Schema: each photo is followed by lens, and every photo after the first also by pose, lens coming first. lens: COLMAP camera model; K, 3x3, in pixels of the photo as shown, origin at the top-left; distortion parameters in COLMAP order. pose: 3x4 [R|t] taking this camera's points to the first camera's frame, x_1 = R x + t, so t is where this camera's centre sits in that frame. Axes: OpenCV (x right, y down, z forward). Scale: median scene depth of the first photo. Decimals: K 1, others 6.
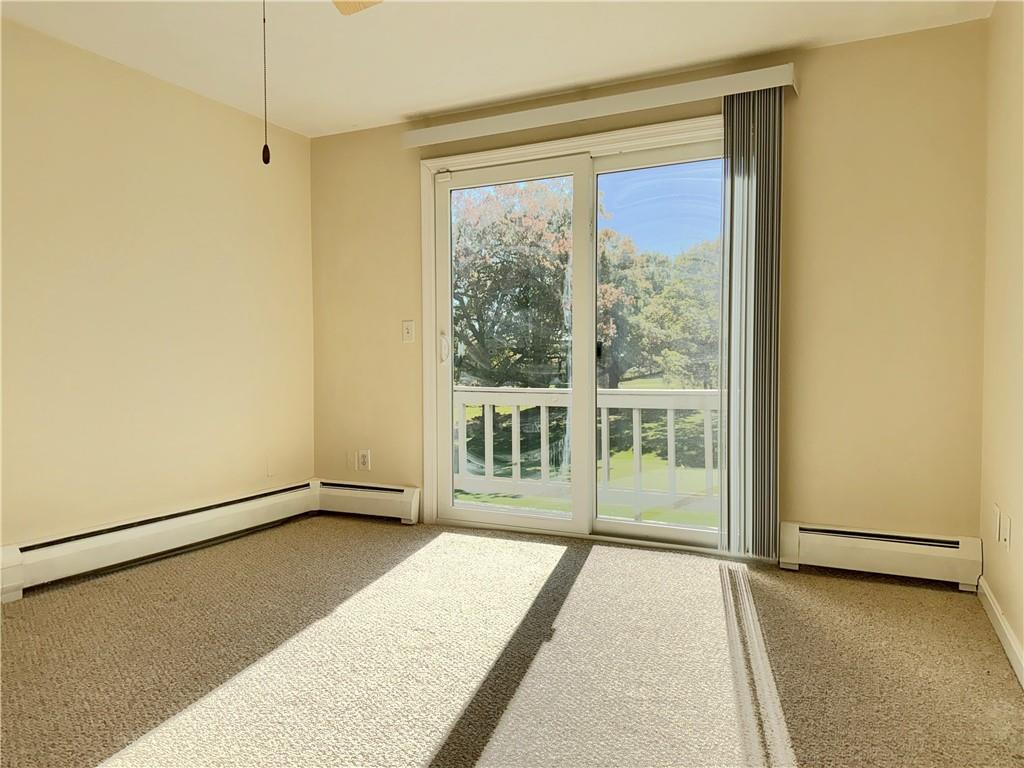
lens RADIAL K [[718.1, 0, 512.0], [0, 718.1, 384.0], [0, 0, 1]] dist [0.122580, -0.147932]
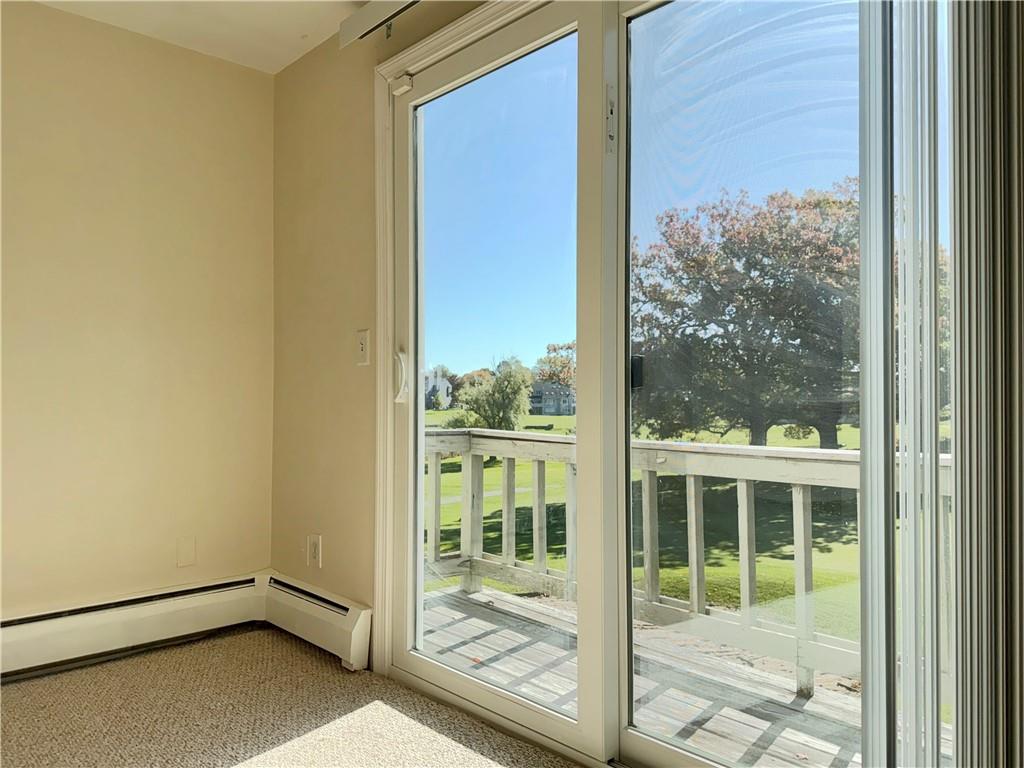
lens RADIAL K [[757.6, 0, 512.0], [0, 757.6, 384.0], [0, 0, 1]] dist [0.007283, 0.000485]
pose [[0.932576, -0.003743, -0.360955, 0.202019], [-0.013976, 0.998822, -0.046467, -0.013255], [0.360703, 0.048378, 0.931425, 0.444222]]
